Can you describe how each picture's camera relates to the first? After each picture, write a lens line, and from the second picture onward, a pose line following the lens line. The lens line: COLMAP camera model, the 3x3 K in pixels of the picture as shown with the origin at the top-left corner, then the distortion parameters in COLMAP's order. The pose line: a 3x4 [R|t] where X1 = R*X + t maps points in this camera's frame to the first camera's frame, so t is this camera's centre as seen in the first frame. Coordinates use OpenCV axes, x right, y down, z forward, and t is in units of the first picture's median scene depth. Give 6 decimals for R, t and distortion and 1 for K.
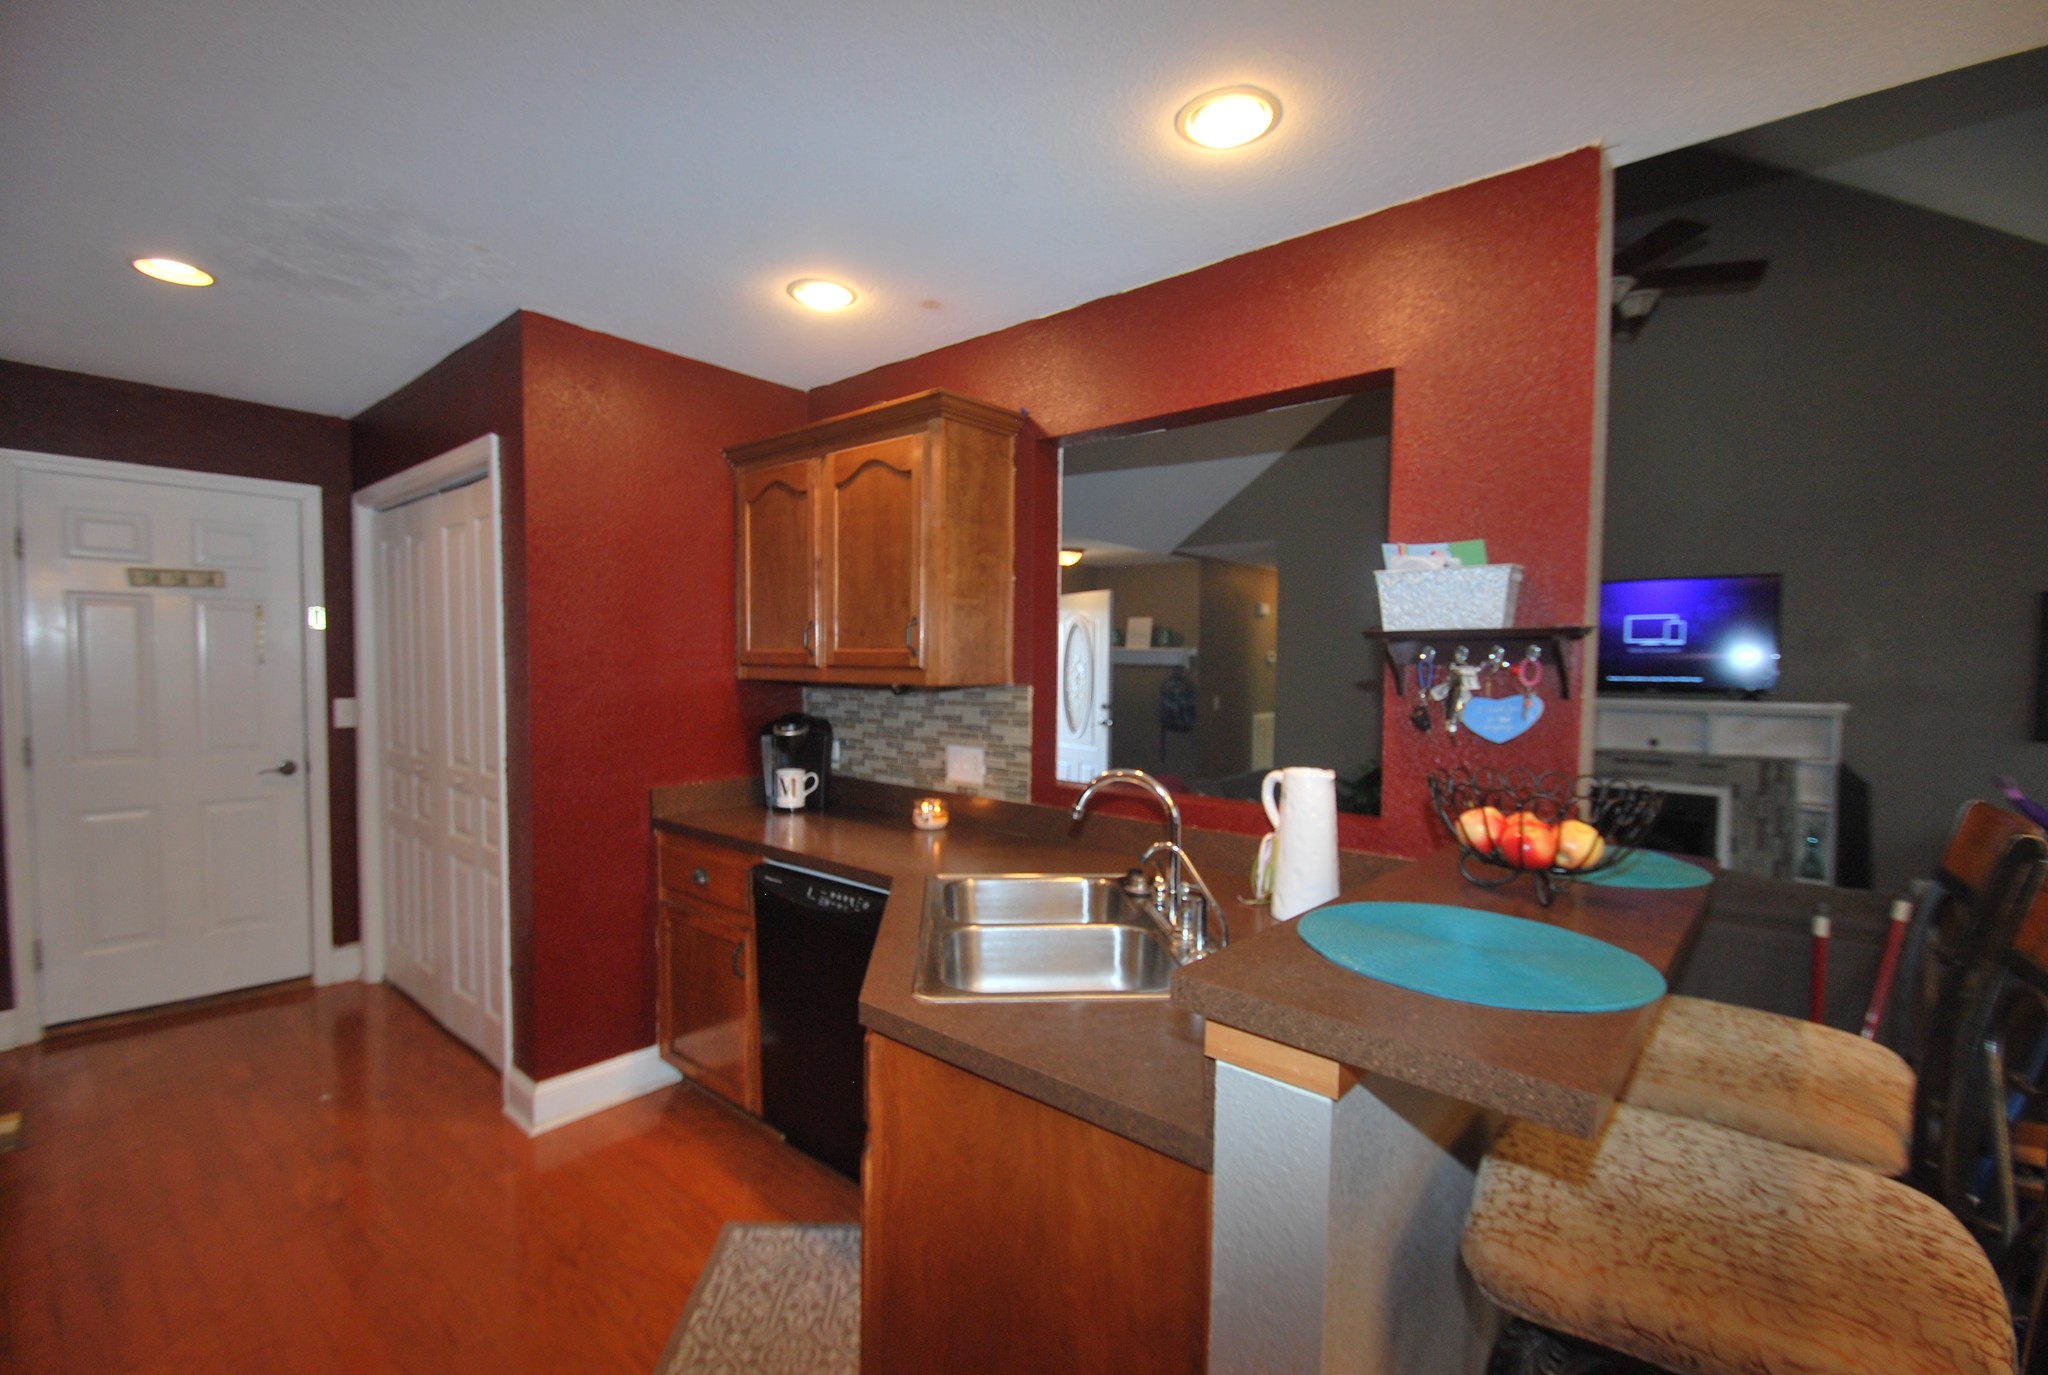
lens RADIAL K [[899.4, 0, 1008.7], [0, 899.4, 710.7], [0, 0, 1]] dist [0.002208, -0.007522]
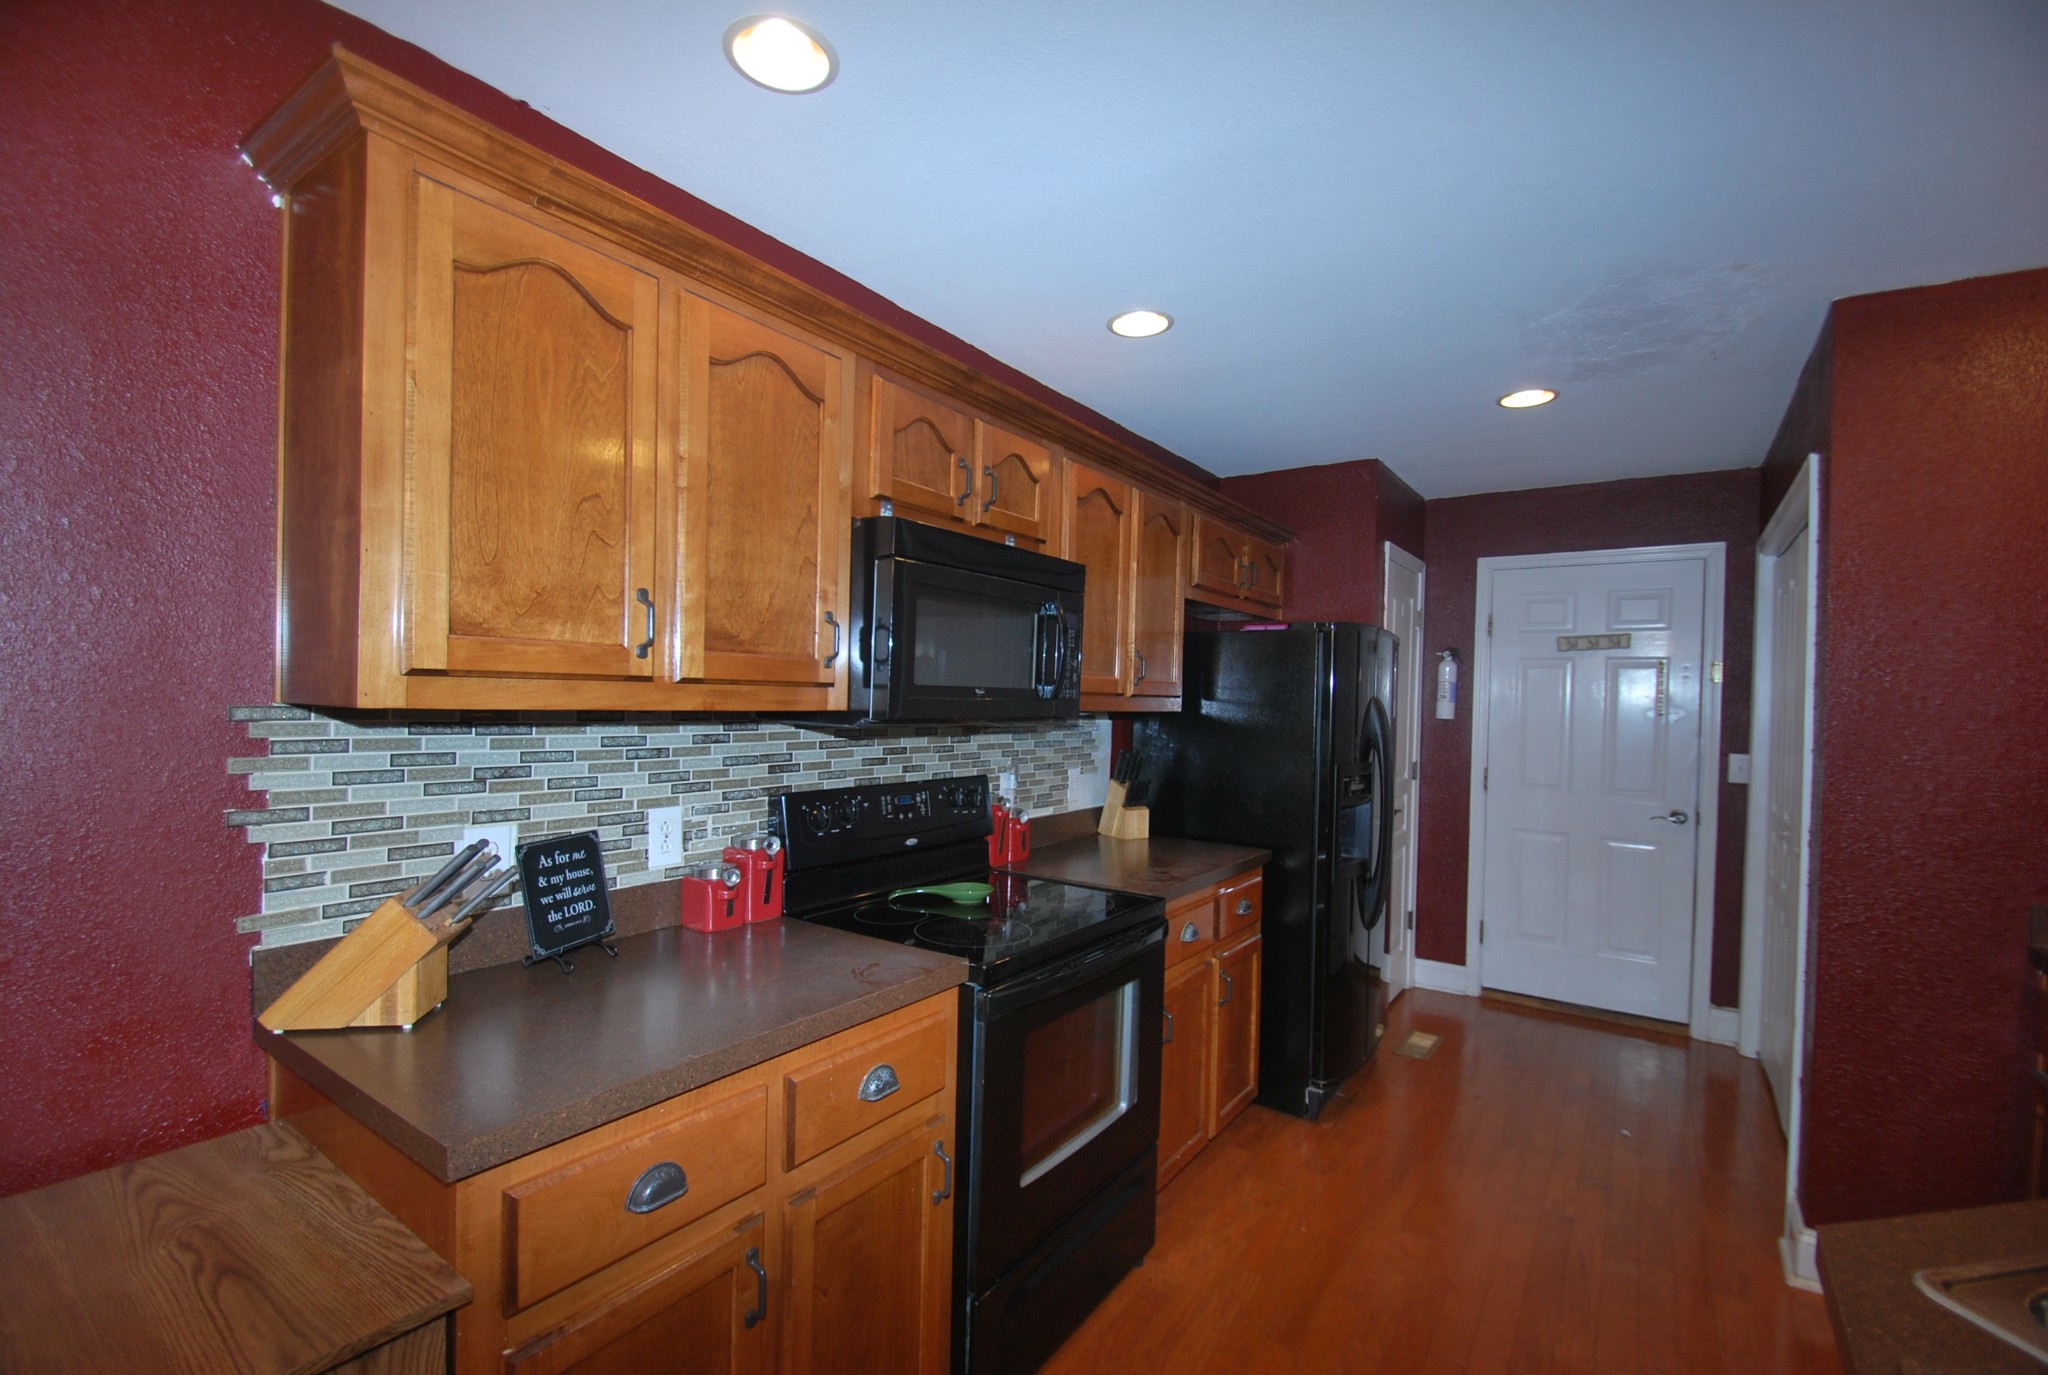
lens RADIAL K [[899.4, 0, 1020.2], [0, 899.4, 712.0], [0, 0, 1]] dist [0.002208, -0.007522]
pose [[0.121964, 0.007369, -0.992507, 0.135690], [-0.069736, 0.997565, -0.001162, -0.003336], [0.990082, 0.069356, 0.122181, 0.109000]]
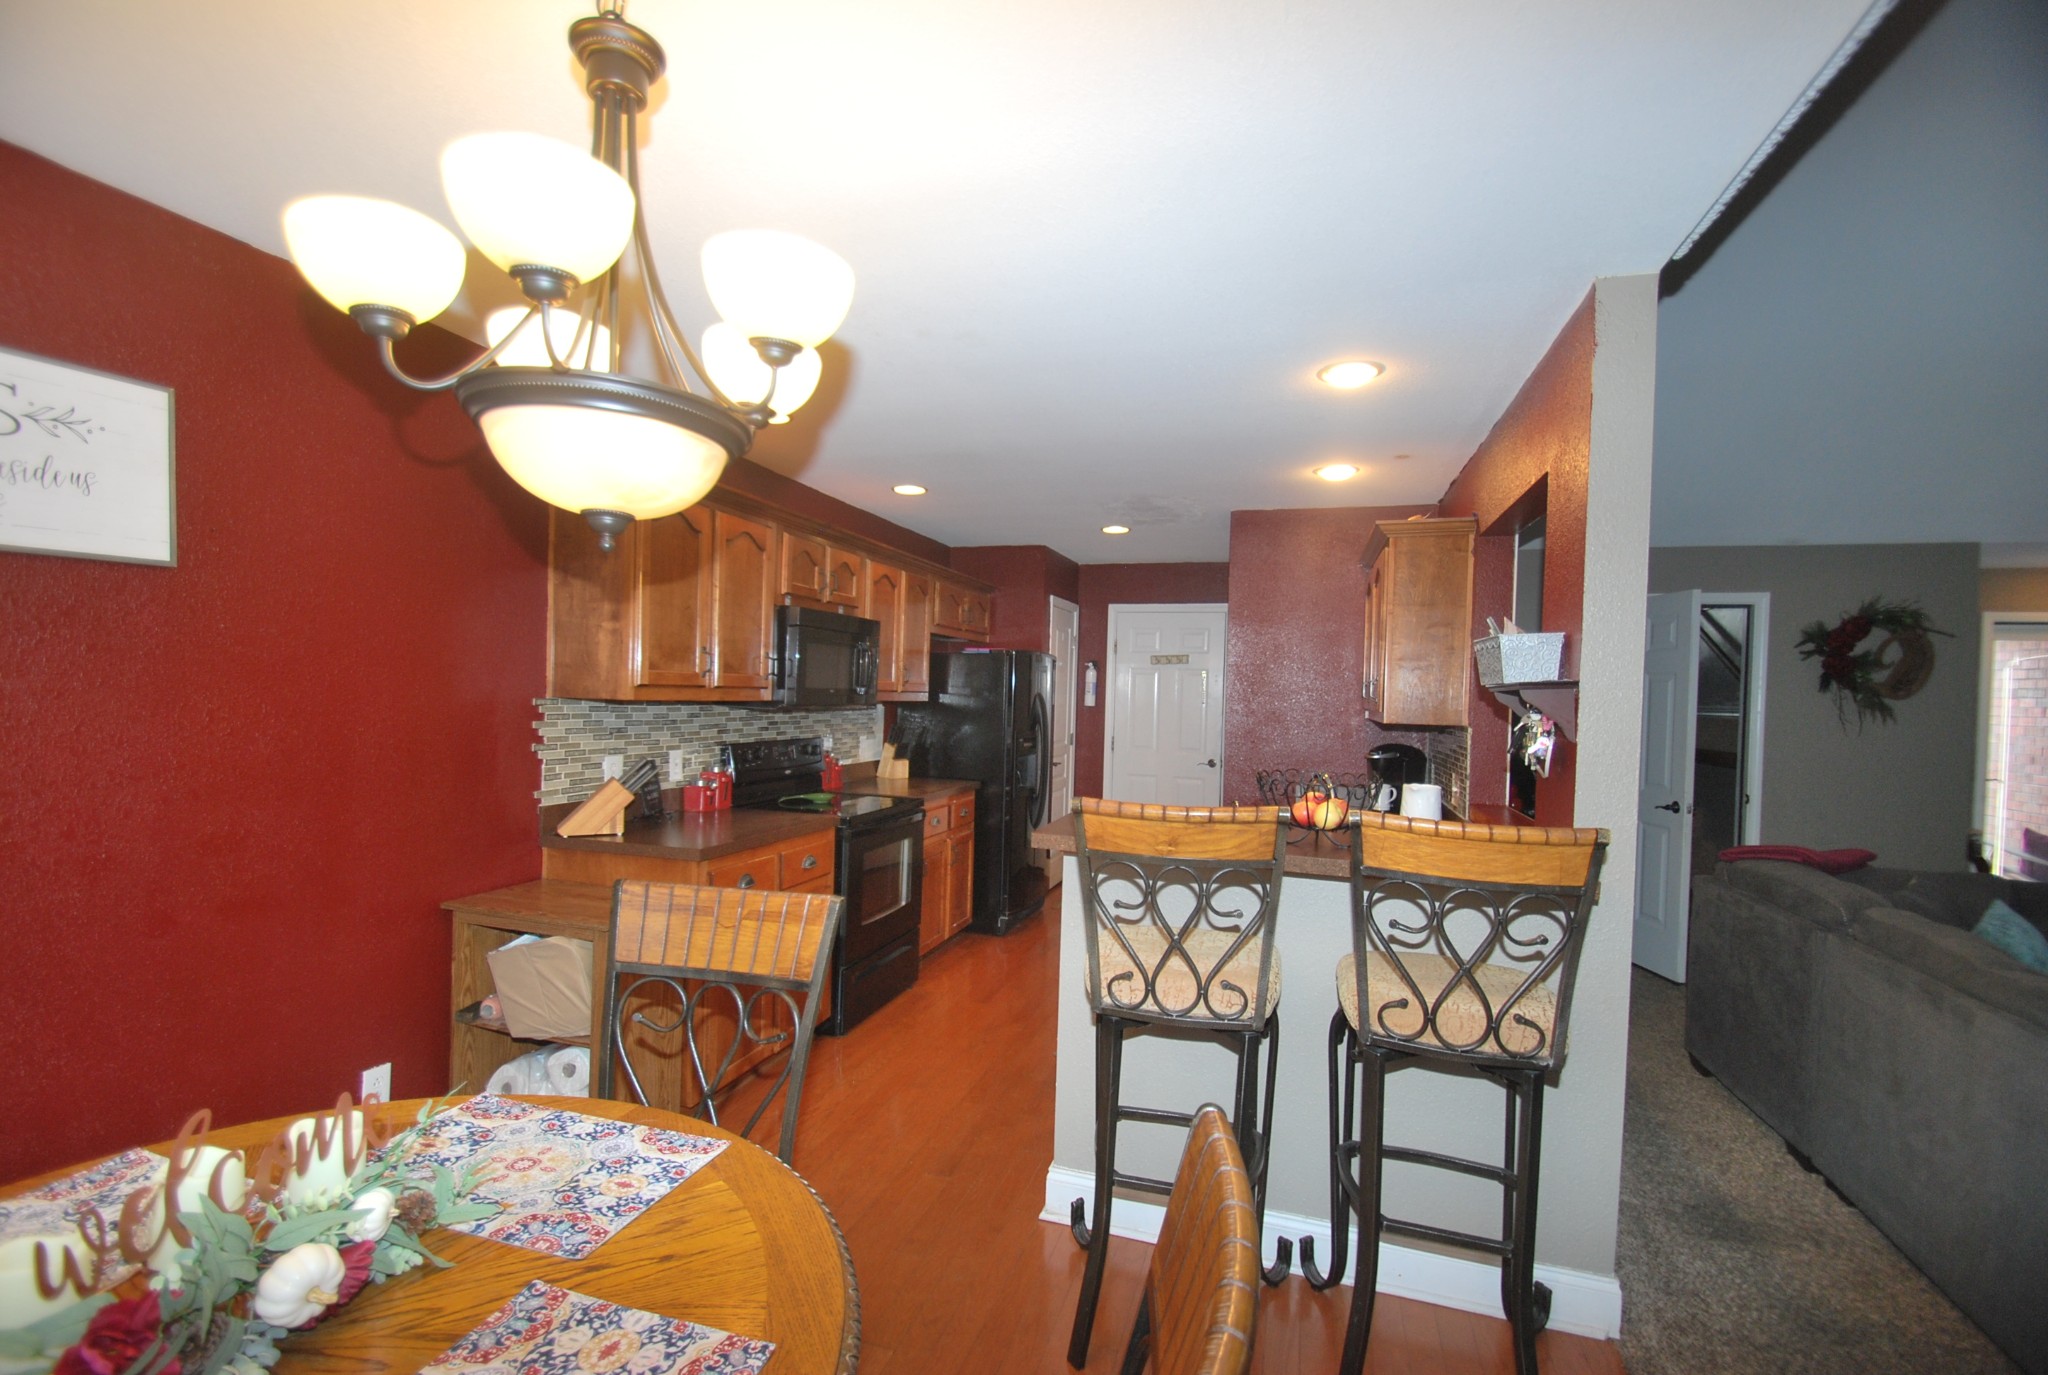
lens RADIAL K [[899.4, 0, 1014.5], [0, 899.4, 710.2], [0, 0, 1]] dist [0.002208, -0.007522]
pose [[0.407639, 0.017866, -0.912968, 0.551024], [-0.068319, 0.997603, -0.010982, 0.003515], [0.910584, 0.066850, 0.407883, -0.048146]]
